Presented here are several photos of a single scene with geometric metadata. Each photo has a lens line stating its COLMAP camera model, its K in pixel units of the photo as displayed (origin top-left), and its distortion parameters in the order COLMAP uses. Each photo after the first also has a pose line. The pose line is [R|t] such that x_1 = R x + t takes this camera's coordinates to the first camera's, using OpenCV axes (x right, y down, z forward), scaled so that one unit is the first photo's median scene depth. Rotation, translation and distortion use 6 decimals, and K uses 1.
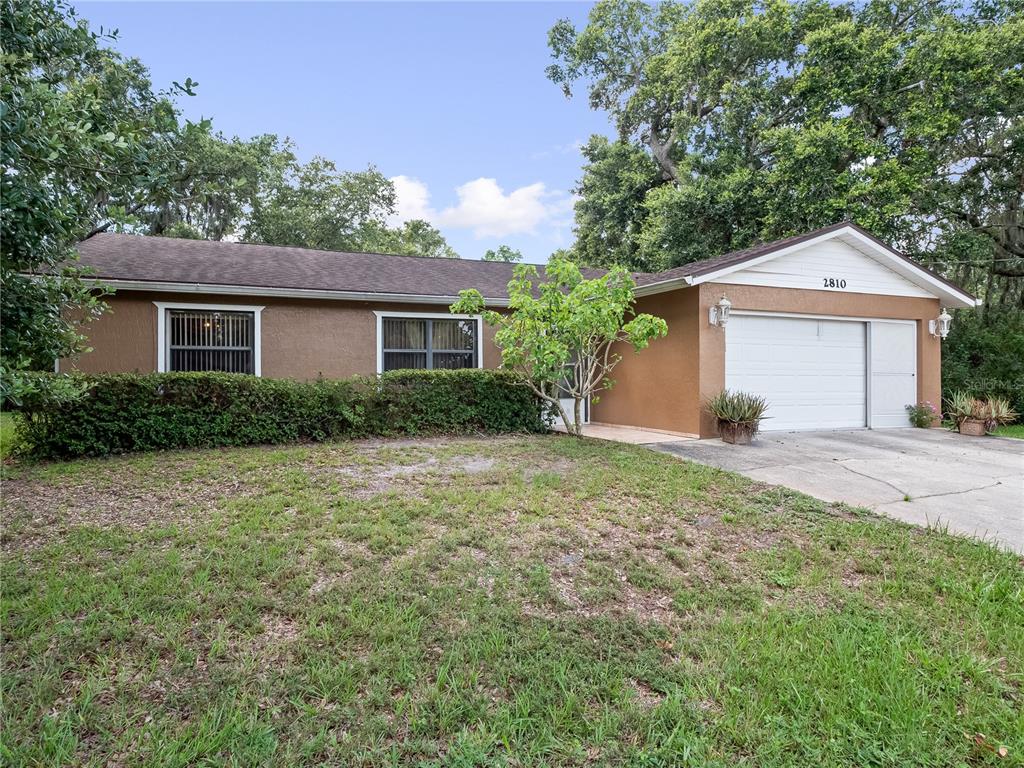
lens RADIAL K [[601.1, 0, 511.4], [0, 601.1, 385.6], [0, 0, 1]] dist [0.006679, -0.000319]
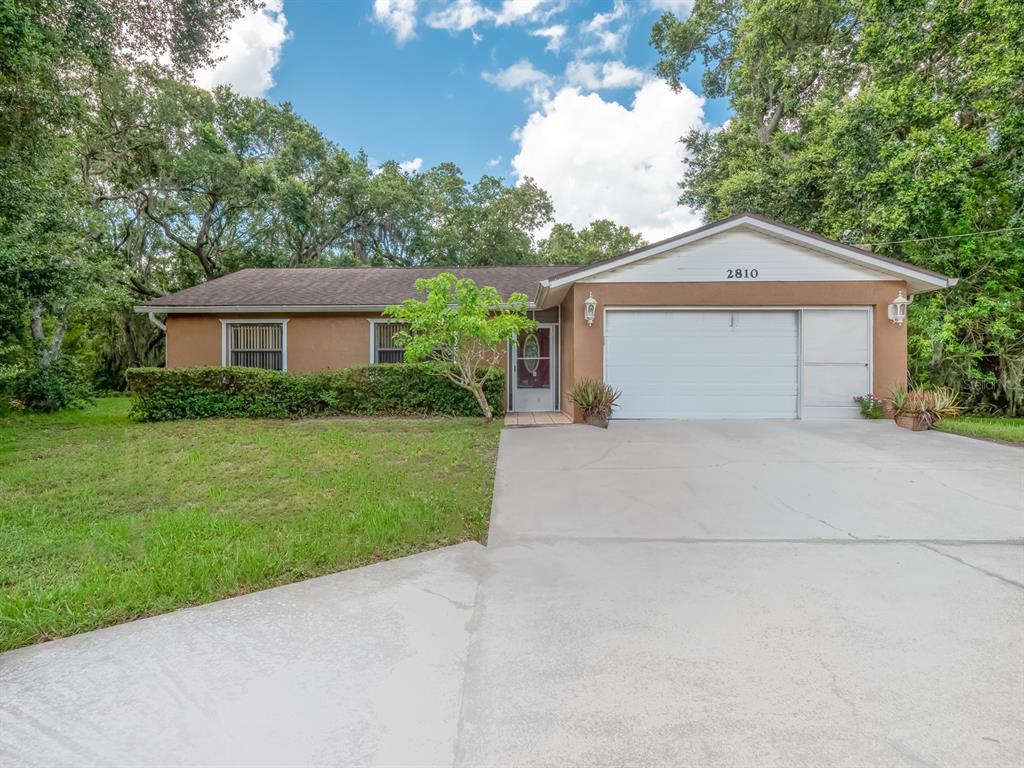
lens RADIAL K [[601.1, 0, 513.0], [0, 601.1, 379.9], [0, 0, 1]] dist [0.006679, -0.000319]
pose [[0.922731, 0.001006, -0.385443, 0.569061], [-0.001855, 0.999997, -0.001831, 0.009408], [0.385440, 0.002404, 0.922730, -0.071023]]
